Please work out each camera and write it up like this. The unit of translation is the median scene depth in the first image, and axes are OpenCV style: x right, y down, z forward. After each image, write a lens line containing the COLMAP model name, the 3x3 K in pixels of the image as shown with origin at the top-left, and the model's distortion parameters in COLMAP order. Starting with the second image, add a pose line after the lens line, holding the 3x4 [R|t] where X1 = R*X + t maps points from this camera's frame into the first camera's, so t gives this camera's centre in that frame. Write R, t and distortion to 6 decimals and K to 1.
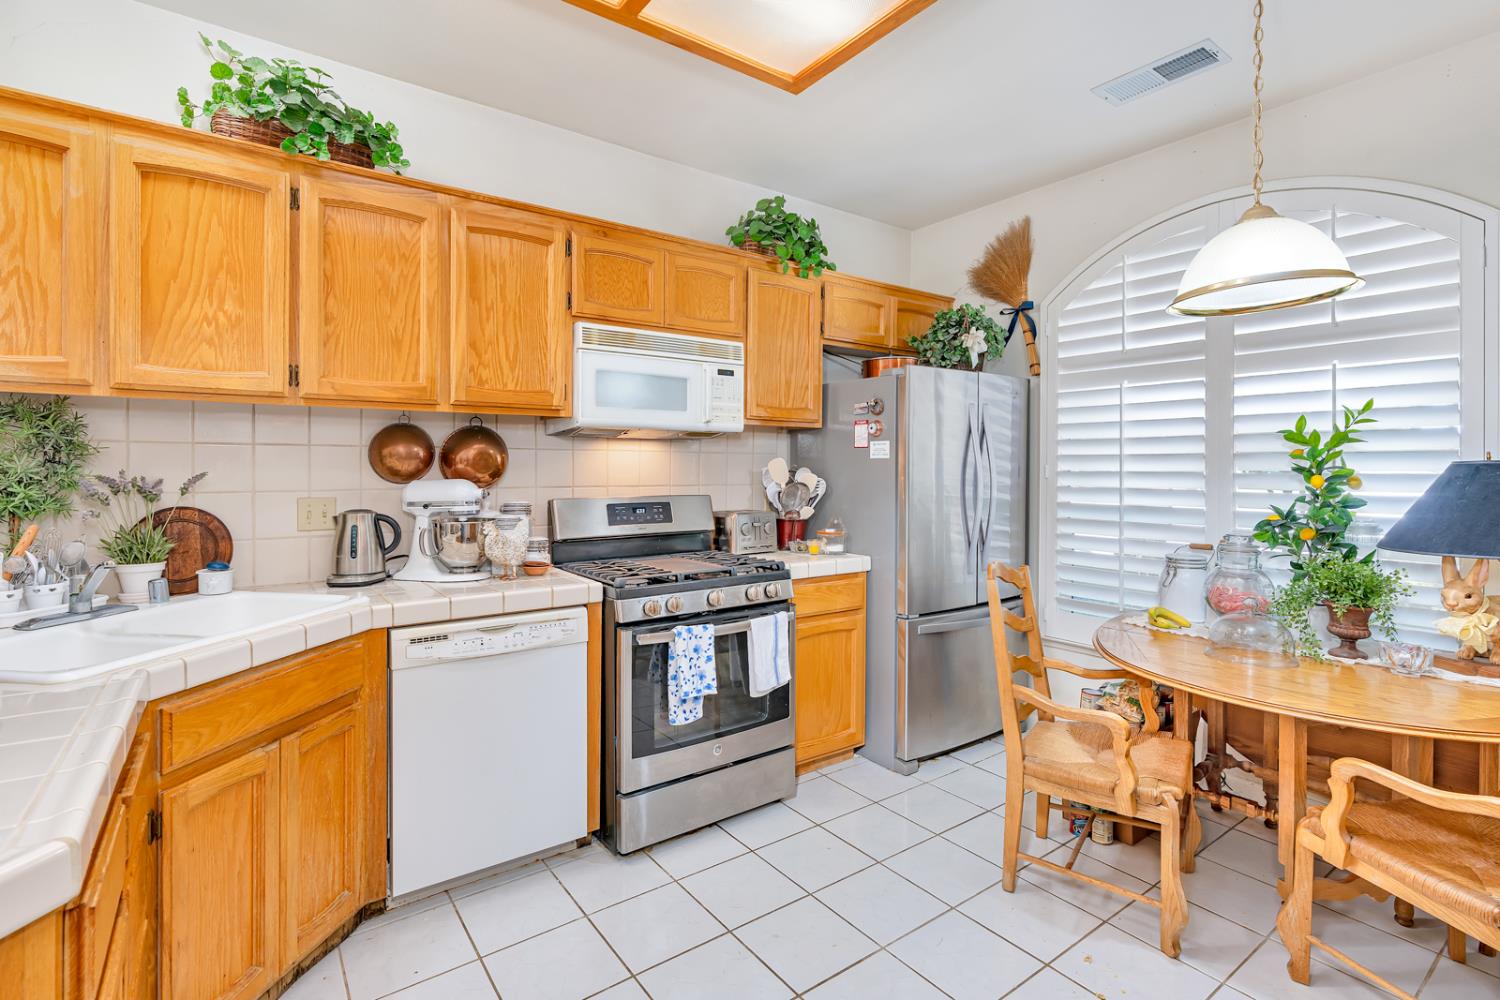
lens RADIAL K [[722.9, 0, 742.5], [0, 722.9, 487.1], [0, 0, 1]] dist [0.000014, 0.000651]
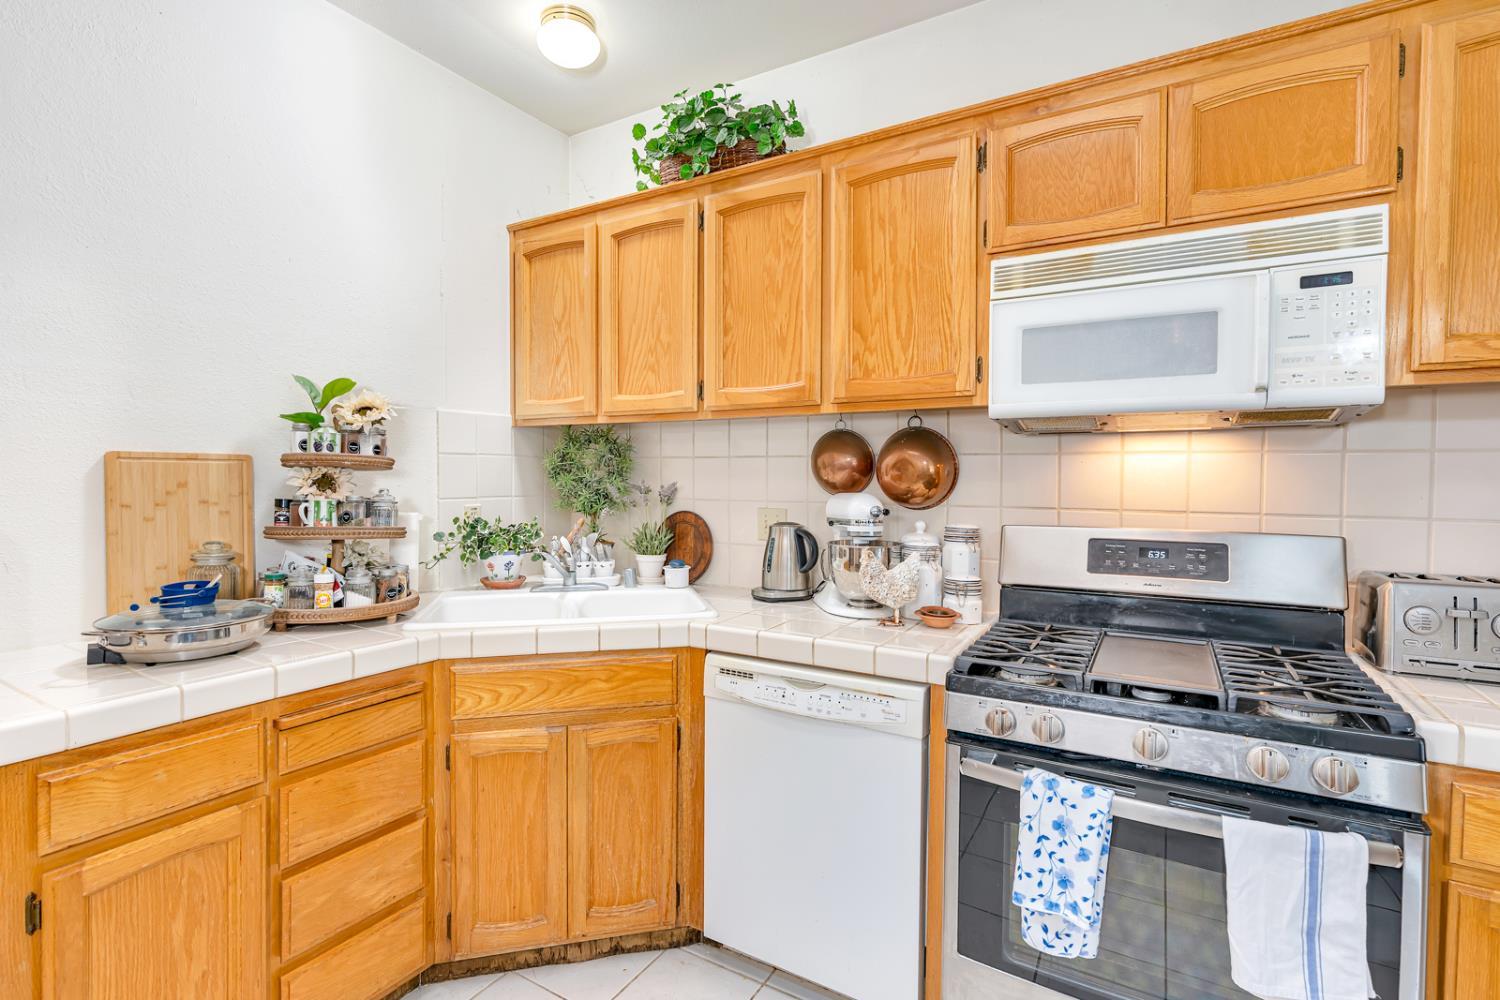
lens RADIAL K [[715.9, 0, 729.5], [0, 715.9, 495.3], [0, 0, 1]] dist [-0.002617, 0.000595]
pose [[0.387306, 0.026092, -0.921582, 0.290306], [-0.028344, 0.999464, 0.016385, -0.016445], [0.921515, 0.019775, 0.387838, 0.520018]]
